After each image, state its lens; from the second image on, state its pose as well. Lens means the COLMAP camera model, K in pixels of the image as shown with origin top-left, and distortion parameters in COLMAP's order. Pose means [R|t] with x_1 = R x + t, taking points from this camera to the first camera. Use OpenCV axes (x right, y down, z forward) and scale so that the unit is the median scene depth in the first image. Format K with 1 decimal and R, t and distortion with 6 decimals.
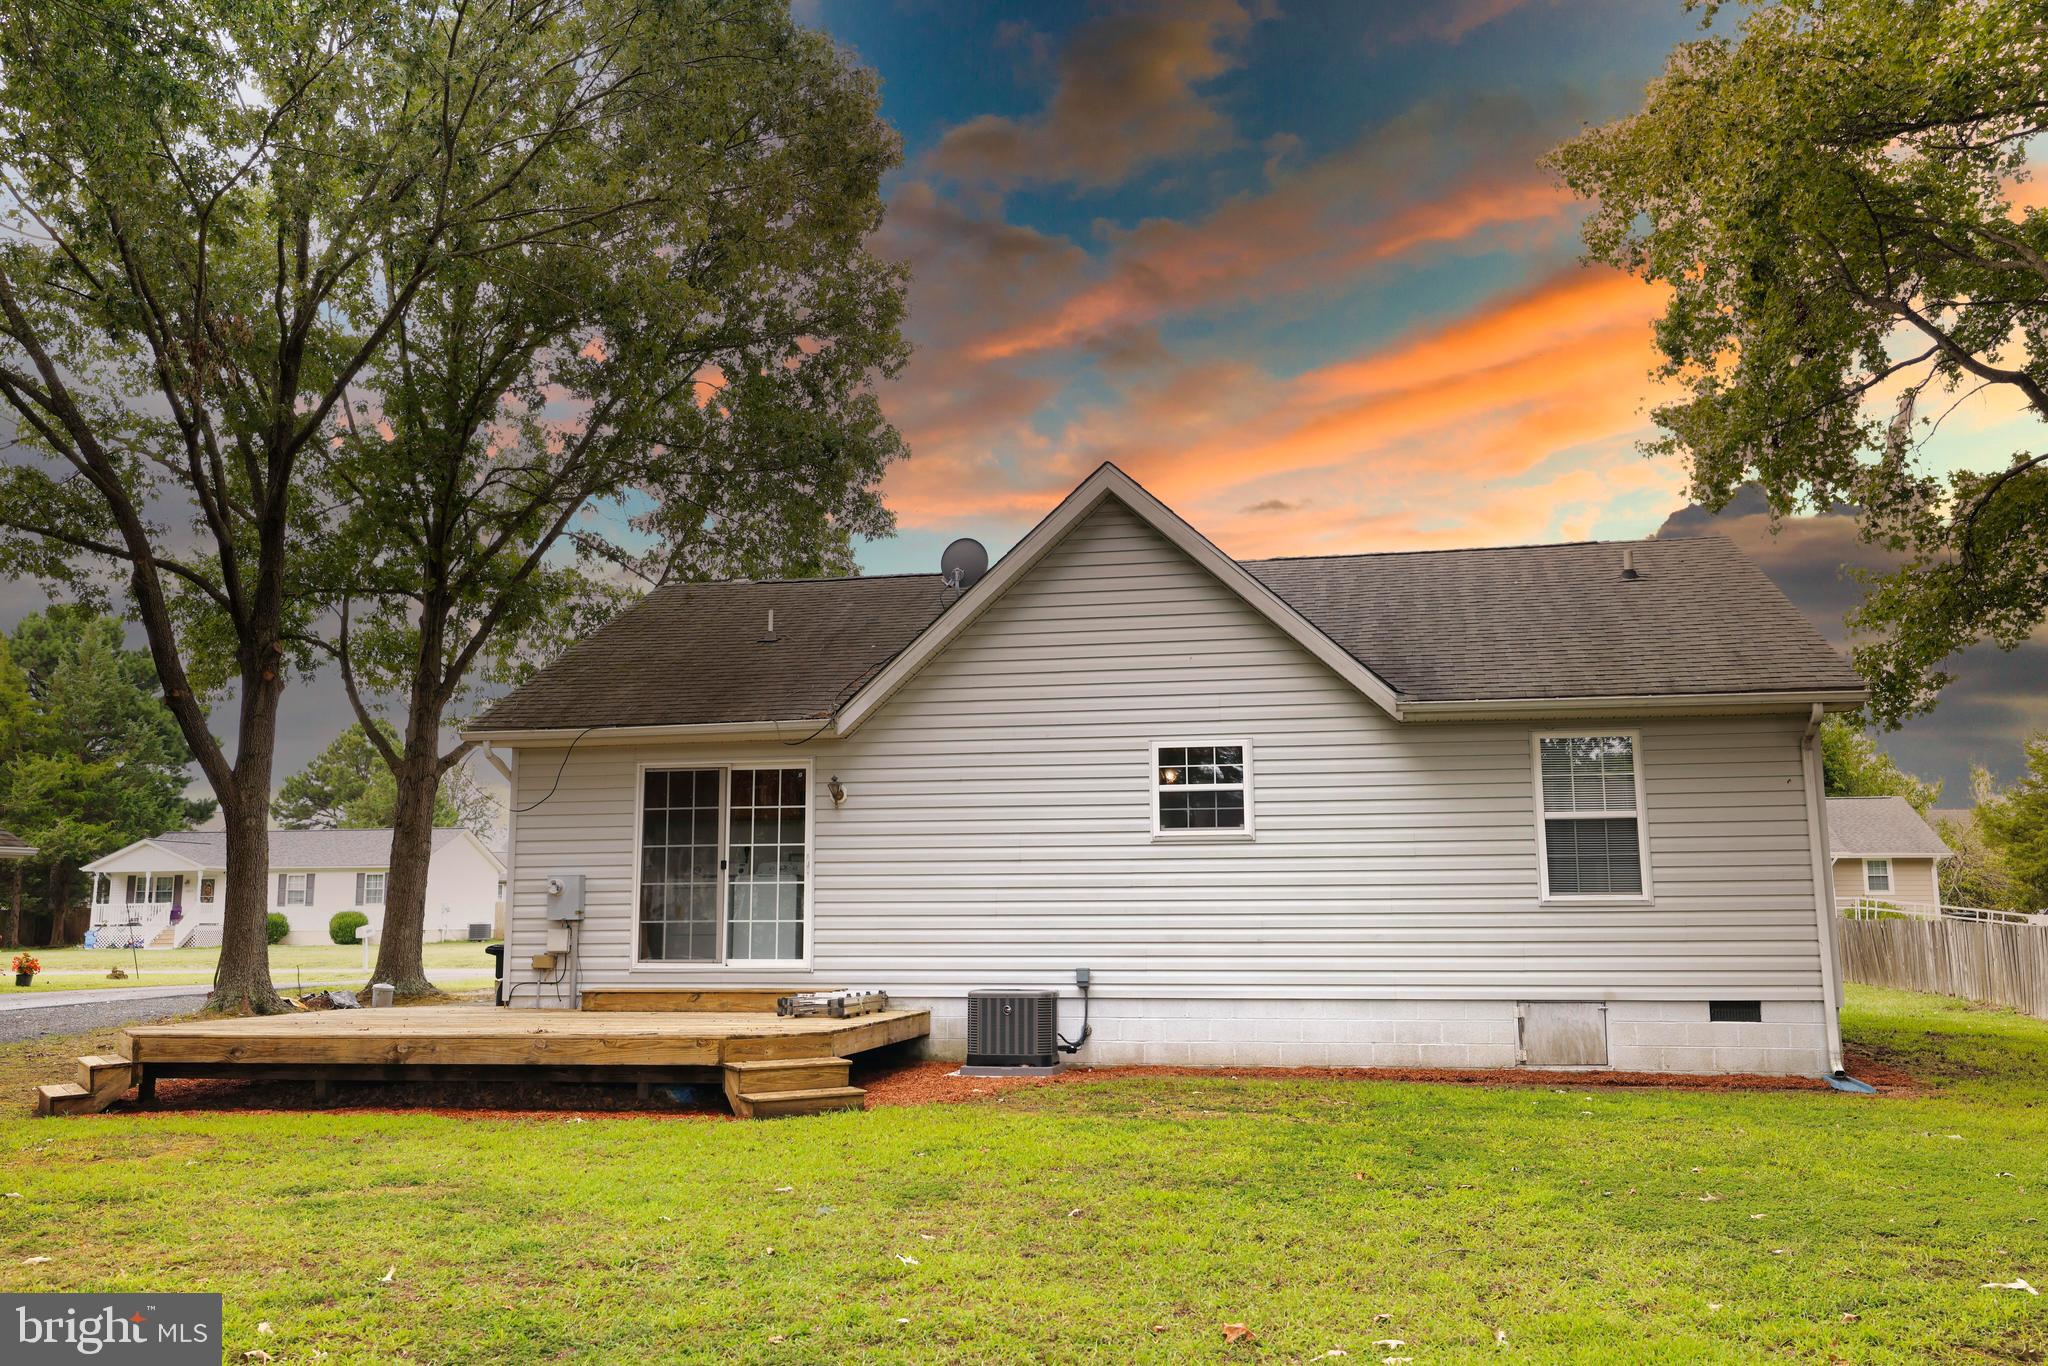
lens RADIAL K [[1669.2, 0, 1022.0], [0, 1669.2, 673.6], [0, 0, 1]] dist [0.017929, 0.029345]
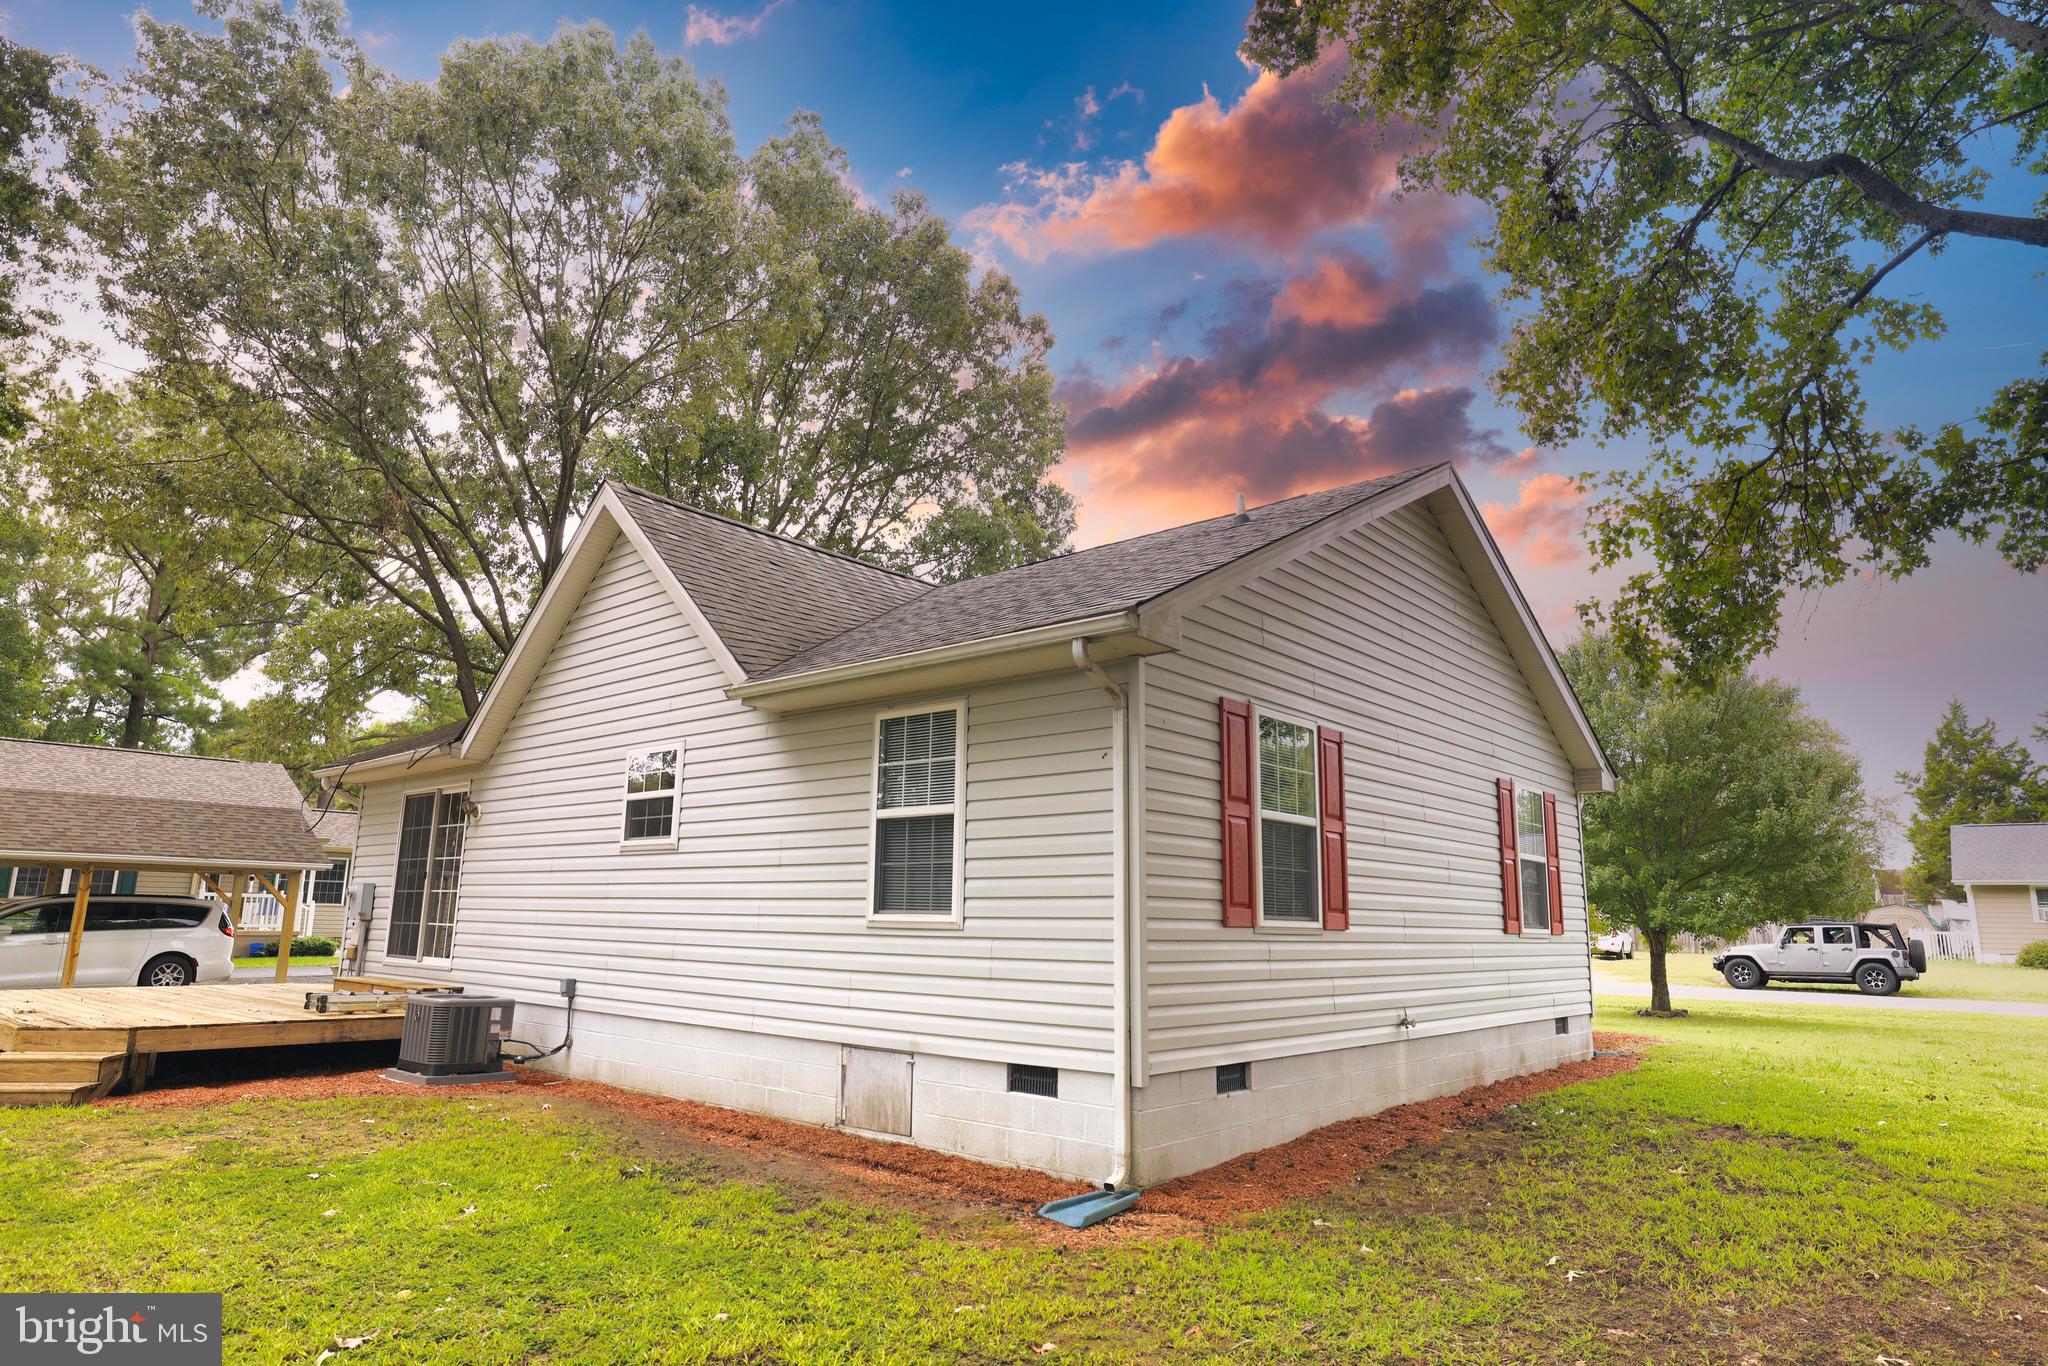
lens RADIAL K [[1177.2, 0, 1034.3], [0, 1177.2, 686.9], [0, 0, 1]] dist [0.018099, 0.001458]
pose [[0.855351, -0.078261, -0.512103, 0.658429], [0.049228, 0.996329, -0.070037, 0.065078], [0.515704, 0.034697, 0.856064, 0.530984]]
